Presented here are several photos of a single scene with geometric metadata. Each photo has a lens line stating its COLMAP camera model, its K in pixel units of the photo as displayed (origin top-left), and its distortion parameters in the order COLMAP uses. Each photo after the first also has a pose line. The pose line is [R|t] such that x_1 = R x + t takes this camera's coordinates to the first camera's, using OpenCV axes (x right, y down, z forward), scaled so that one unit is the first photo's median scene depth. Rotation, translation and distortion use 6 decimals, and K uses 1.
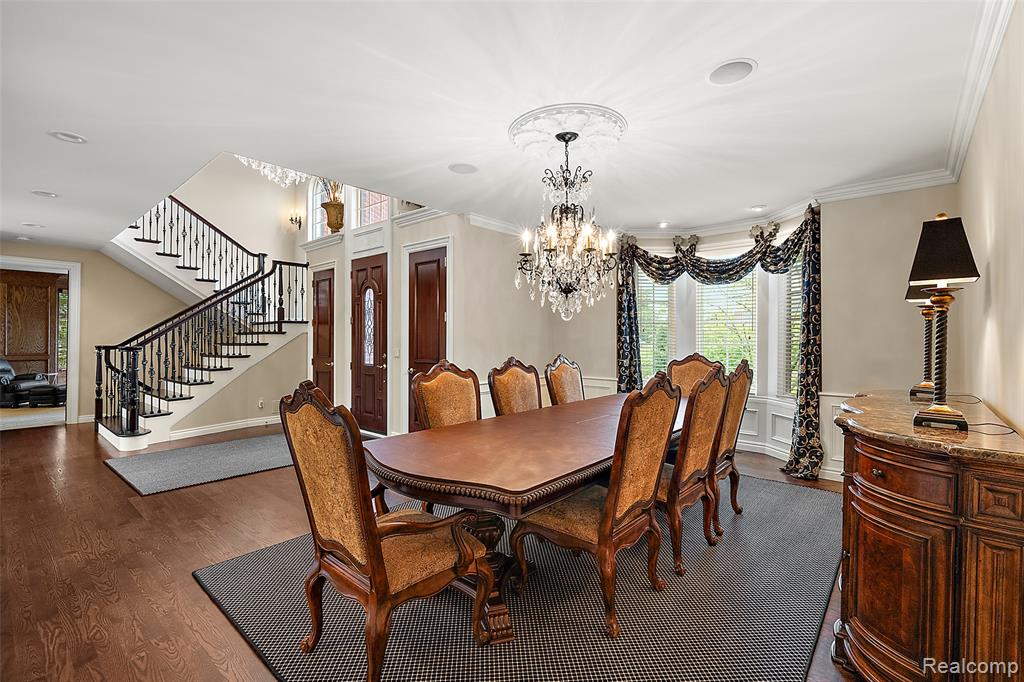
lens RADIAL K [[454.3, 0, 514.3], [0, 454.3, 339.3], [0, 0, 1]] dist [-0.001590, 0.000058]
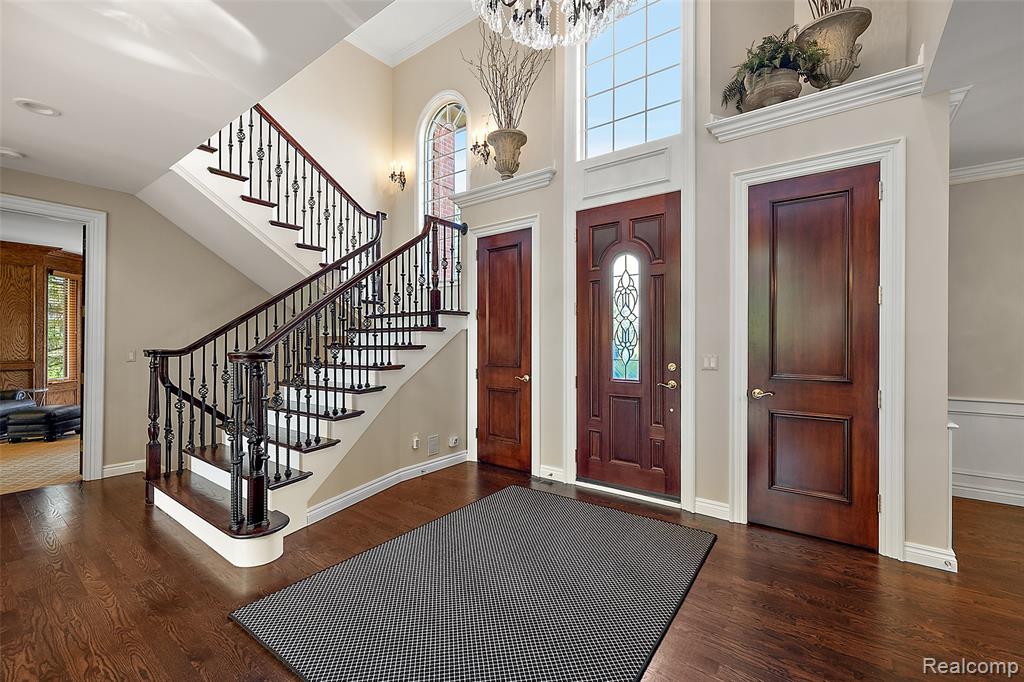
lens RADIAL K [[431.6, 0, 508.6], [0, 431.6, 343.3], [0, 0, 1]] dist [-0.000570, -0.000514]
pose [[0.997909, 0.000219, 0.064629, -0.451795], [-0.000284, 0.999999, 0.000997, 0.004786], [-0.064628, -0.001013, 0.997909, 0.386146]]
